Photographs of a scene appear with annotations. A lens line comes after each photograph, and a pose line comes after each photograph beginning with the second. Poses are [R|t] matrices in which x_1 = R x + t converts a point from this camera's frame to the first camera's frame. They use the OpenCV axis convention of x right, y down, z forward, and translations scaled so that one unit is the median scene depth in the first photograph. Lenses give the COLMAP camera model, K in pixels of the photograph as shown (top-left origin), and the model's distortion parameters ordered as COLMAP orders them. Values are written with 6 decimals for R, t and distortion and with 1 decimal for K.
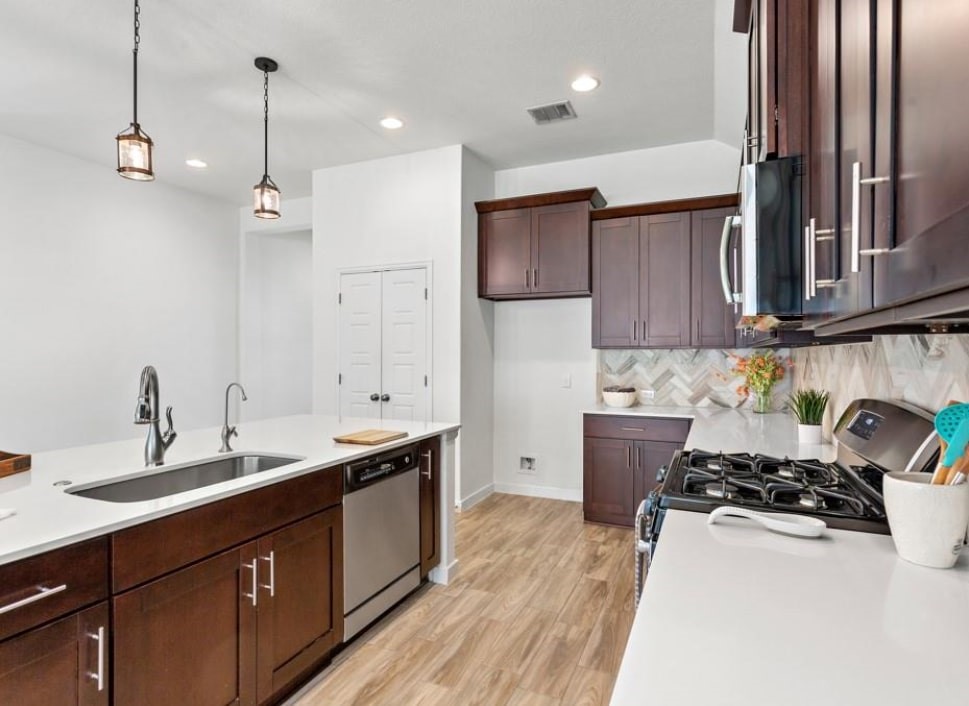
lens RADIAL K [[508.2, 0, 486.2], [0, 508.2, 346.7], [0, 0, 1]] dist [-0.002599, -0.000572]
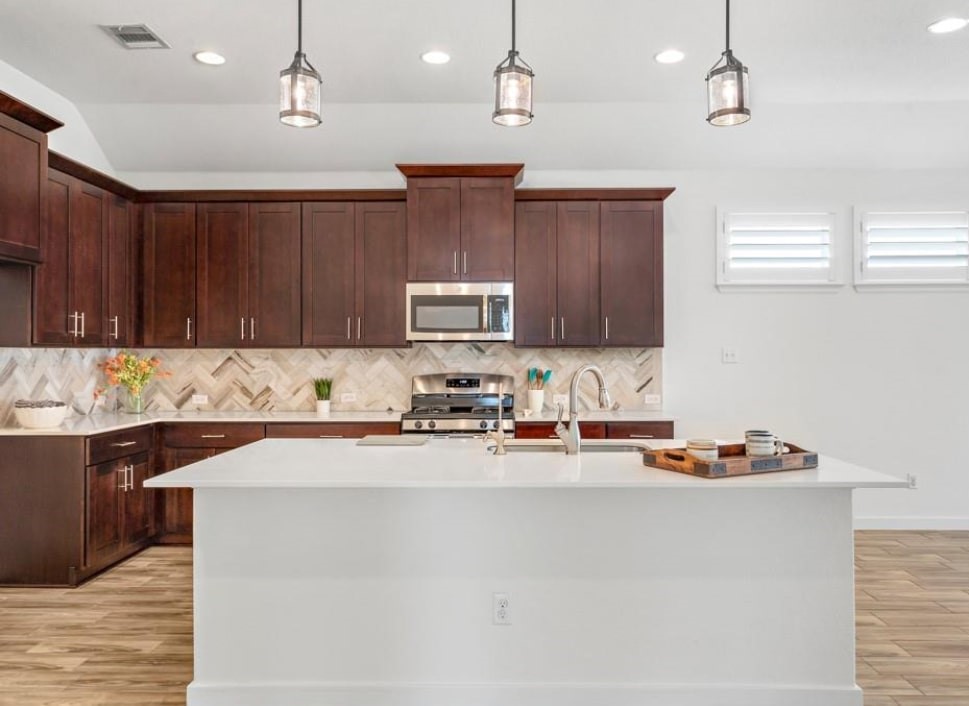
lens RADIAL K [[726.1, 0, 484.5], [0, 726.1, 353.0], [0, 0, 1]] dist [0.003034, 0.001747]
pose [[-0.367299, 0.001417, 0.930102, -0.926183], [-0.010542, 0.999928, -0.005687, 0.011336], [-0.930043, -0.011894, -0.367257, 0.787602]]
